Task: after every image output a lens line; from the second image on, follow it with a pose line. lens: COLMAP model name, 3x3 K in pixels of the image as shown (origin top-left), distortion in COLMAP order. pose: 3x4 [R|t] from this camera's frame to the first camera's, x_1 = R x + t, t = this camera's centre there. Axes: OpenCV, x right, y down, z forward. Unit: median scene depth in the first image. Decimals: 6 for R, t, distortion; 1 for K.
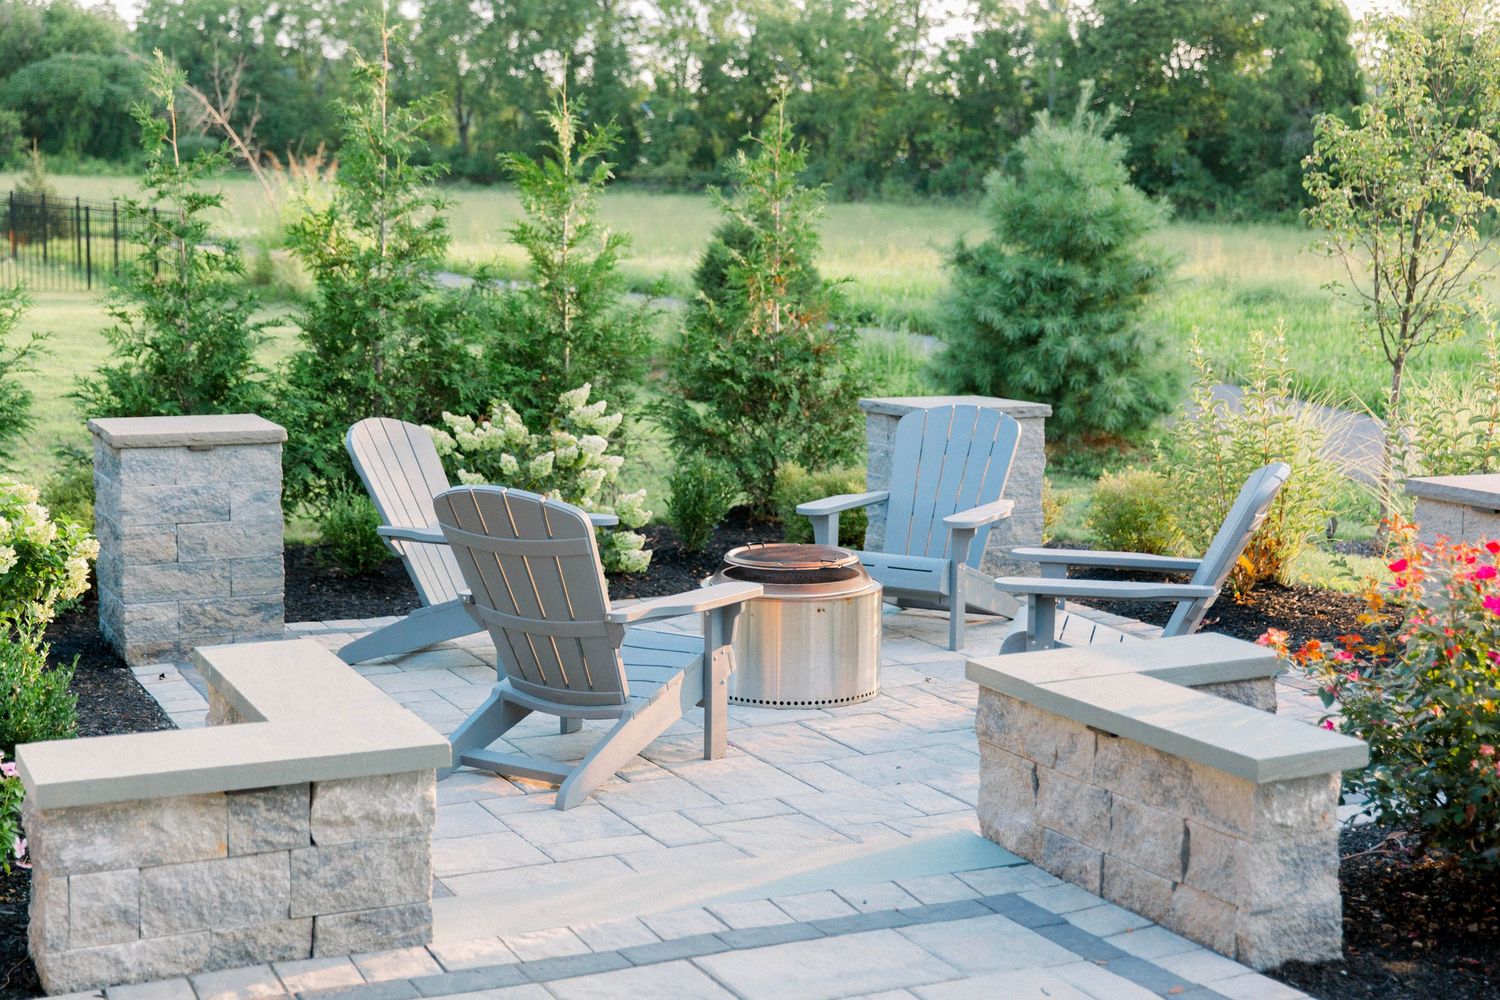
lens RADIAL K [[2031.8, 0, 750.0], [0, 2031.8, 500.0], [0, 0, 1]] dist [0.000184, 0.040747]
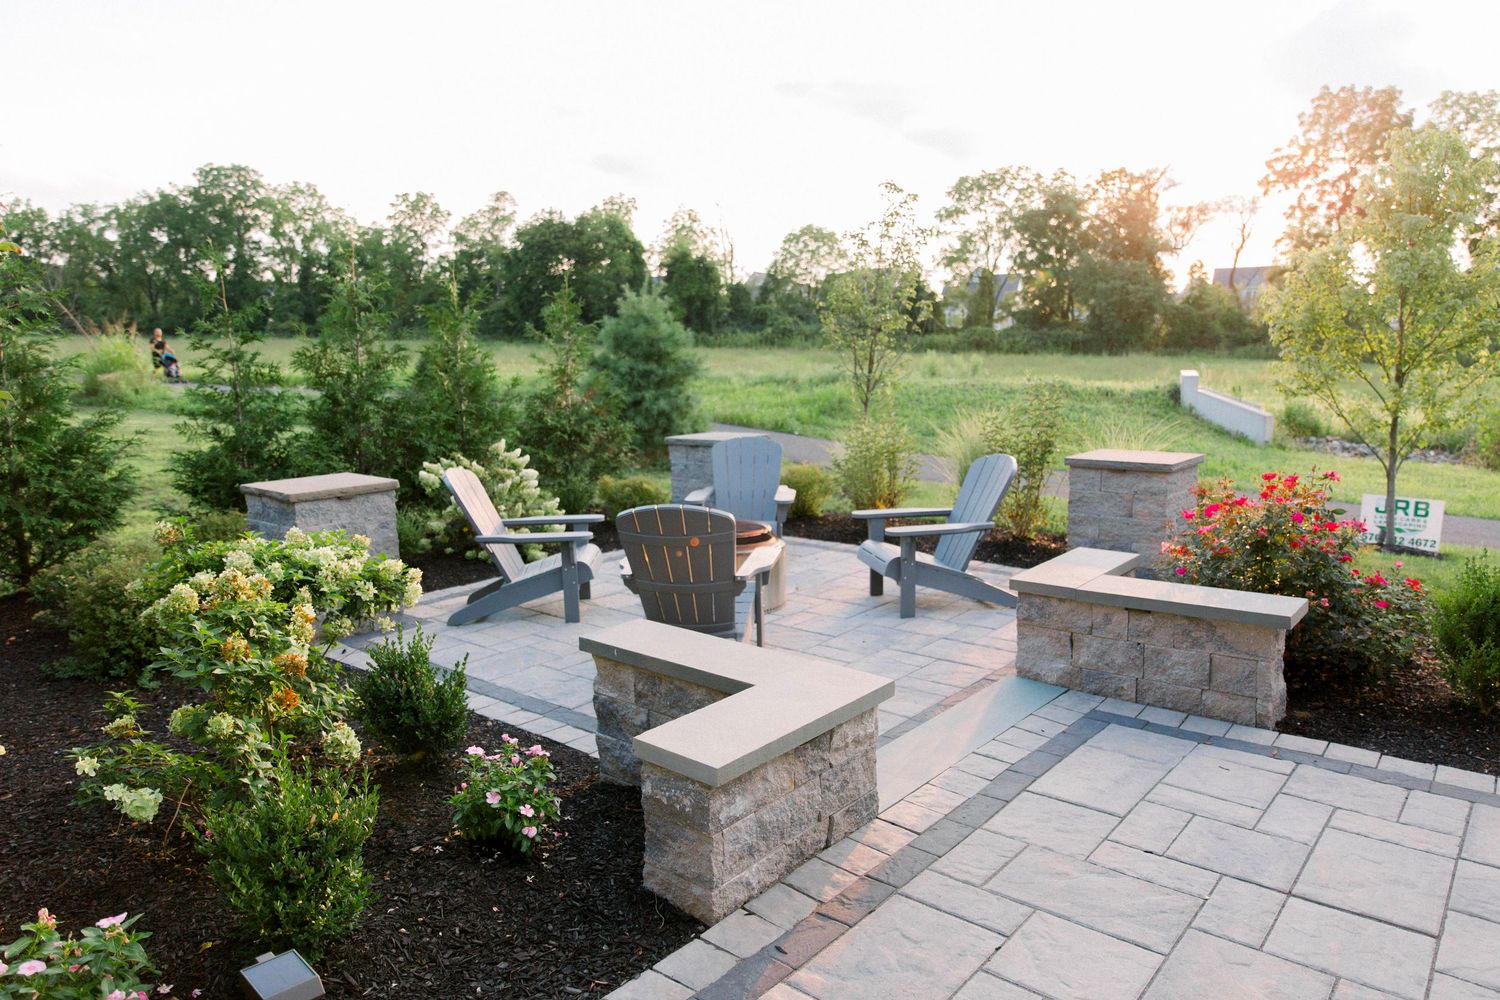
lens RADIAL K [[981.0, 0, 750.0], [0, 981.0, 500.0], [0, 0, 1]] dist [0.008863, -0.000924]
pose [[0.915636, -0.091201, 0.391527, -0.222874], [0.083632, 0.995832, 0.036382, -0.019946], [-0.393214, -0.000568, 0.919447, 0.167165]]
